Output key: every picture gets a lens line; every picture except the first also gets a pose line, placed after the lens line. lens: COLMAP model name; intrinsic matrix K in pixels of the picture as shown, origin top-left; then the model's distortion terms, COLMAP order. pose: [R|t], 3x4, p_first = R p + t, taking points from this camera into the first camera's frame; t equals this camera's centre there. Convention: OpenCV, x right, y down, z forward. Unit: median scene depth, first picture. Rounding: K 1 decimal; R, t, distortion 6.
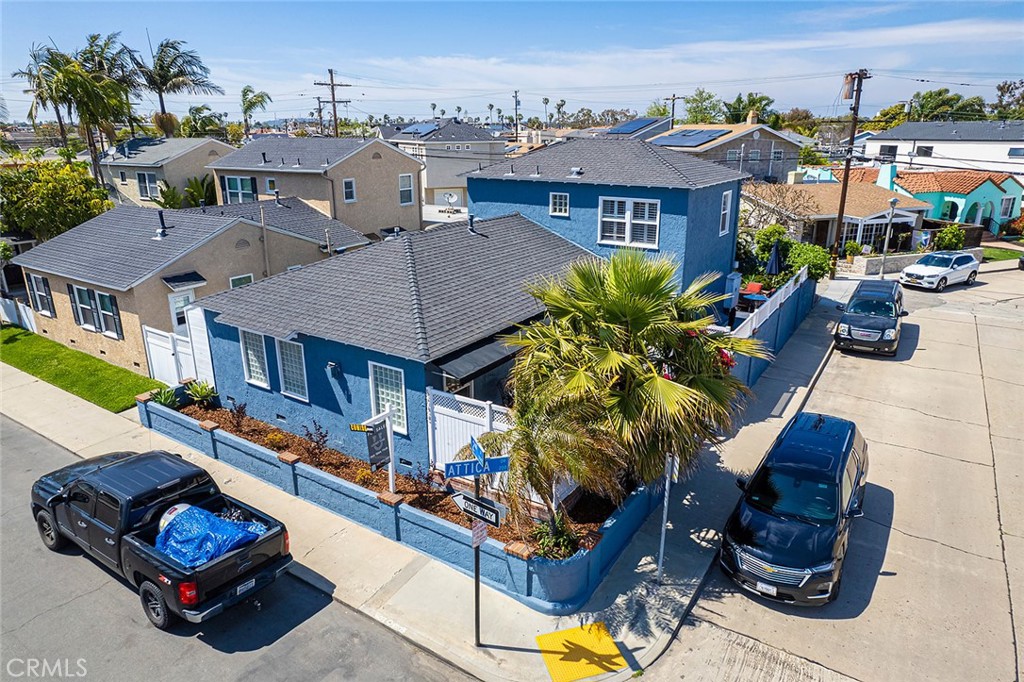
lens RADIAL K [[655.2, 0, 514.6], [0, 655.2, 339.2], [0, 0, 1]] dist [-0.084026, 0.078300]
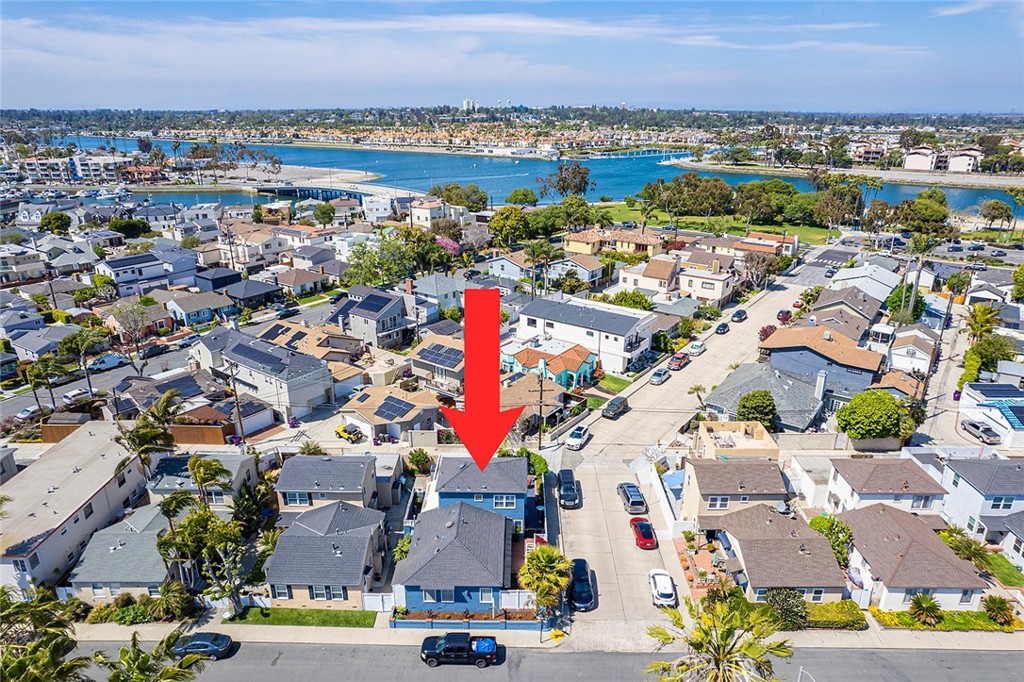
lens RADIAL K [[624.9, 0, 511.3], [0, 624.9, 400.7], [0, 0, 1]] dist [0.005545, 0.002437]
pose [[0.845384, -0.227341, 0.483365, -1.107248], [0.162347, 0.971455, 0.172968, -1.140241], [-0.508890, -0.067751, 0.858161, -1.499602]]
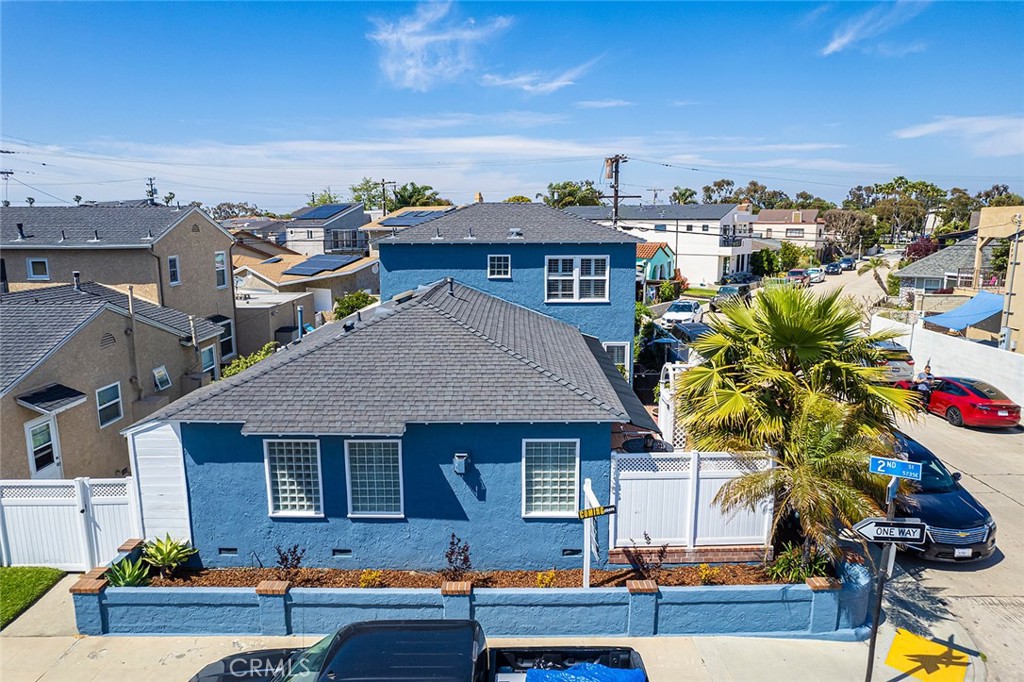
lens RADIAL K [[655.2, 0, 514.6], [0, 655.2, 339.2], [0, 0, 1]] dist [-0.084026, 0.078300]
pose [[0.837693, -0.097390, 0.537388, -0.465169], [0.169903, 0.981617, -0.086952, -0.014433], [-0.519041, 0.164143, 0.838841, 0.207189]]
